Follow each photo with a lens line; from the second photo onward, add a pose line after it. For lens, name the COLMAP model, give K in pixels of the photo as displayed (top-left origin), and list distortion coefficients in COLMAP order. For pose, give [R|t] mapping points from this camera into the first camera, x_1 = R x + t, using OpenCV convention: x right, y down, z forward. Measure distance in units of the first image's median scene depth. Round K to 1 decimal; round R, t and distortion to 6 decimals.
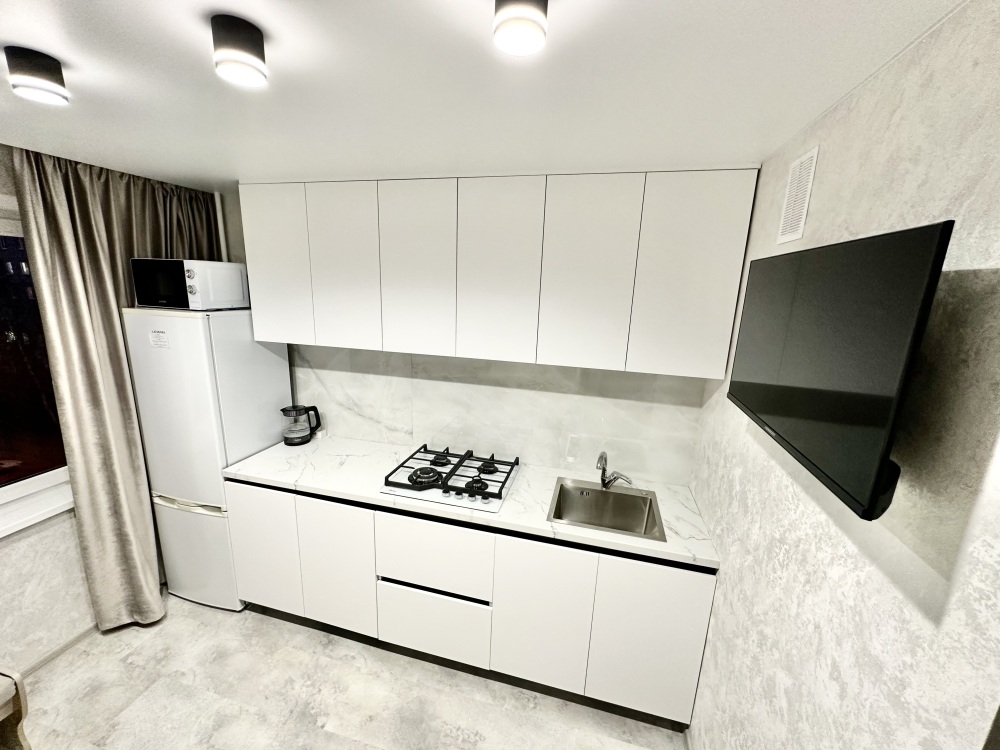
lens RADIAL K [[400.2, 0, 499.3], [0, 400.2, 372.6], [0, 0, 1]] dist [0.003113, 0.000374]
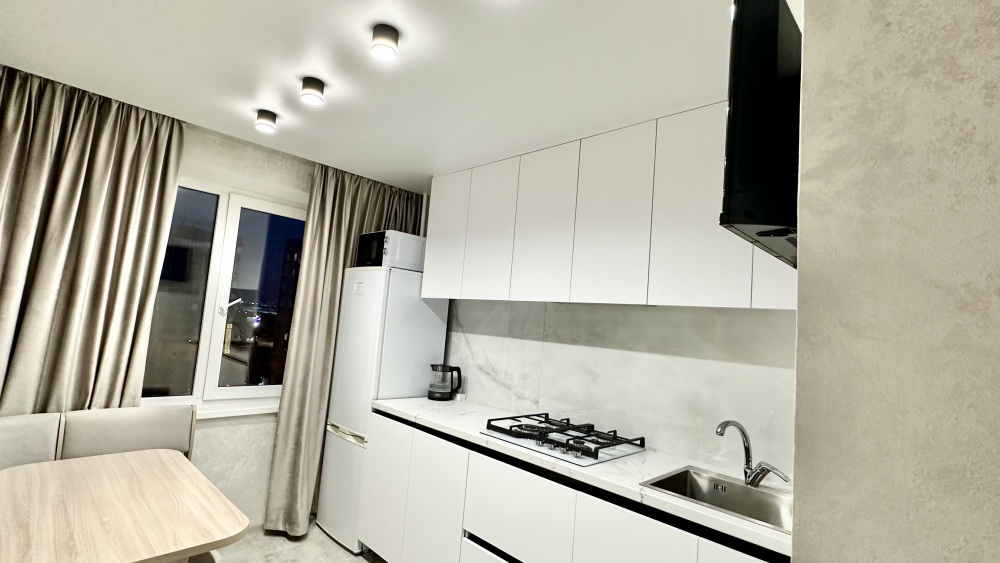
lens RADIAL K [[460.4, 0, 502.4], [0, 460.4, 281.6], [0, 0, 1]] dist [0.003358, 0.000227]
pose [[0.870647, -0.008308, -0.491839, 0.269379], [-0.157644, 0.942410, -0.294977, 0.241412], [0.465964, 0.334356, 0.819197, -0.015156]]
